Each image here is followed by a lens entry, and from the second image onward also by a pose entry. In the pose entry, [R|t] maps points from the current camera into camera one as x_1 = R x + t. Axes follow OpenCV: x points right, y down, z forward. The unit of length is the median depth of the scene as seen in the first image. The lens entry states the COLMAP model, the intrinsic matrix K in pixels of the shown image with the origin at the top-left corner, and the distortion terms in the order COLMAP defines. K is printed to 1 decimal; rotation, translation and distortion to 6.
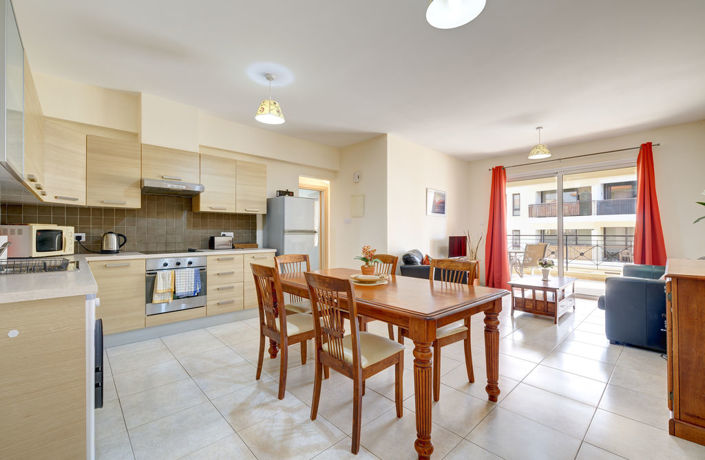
lens RADIAL K [[298.3, 0, 349.1], [0, 298.3, 231.1], [0, 0, 1]] dist [0.002797, 0.000334]
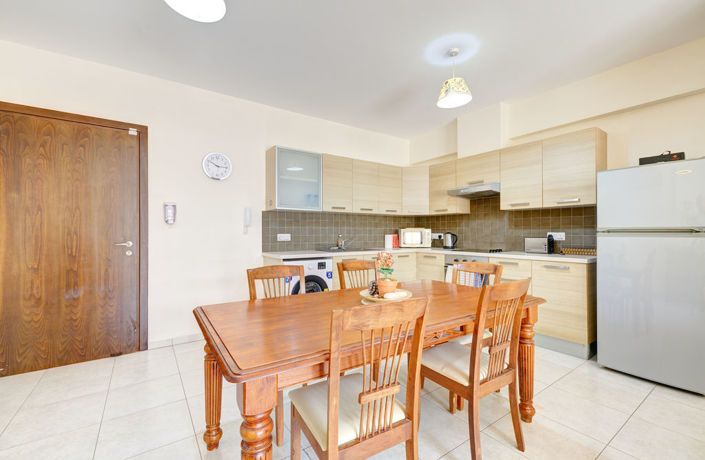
lens RADIAL K [[298.3, 0, 353.0], [0, 298.3, 232.9], [0, 0, 1]] dist [0.002797, 0.000334]
pose [[-0.146383, -0.009612, -0.989181, 0.530153], [-0.004587, 0.999949, -0.009038, 0.016947], [0.989217, 0.003214, -0.146420, 0.711901]]
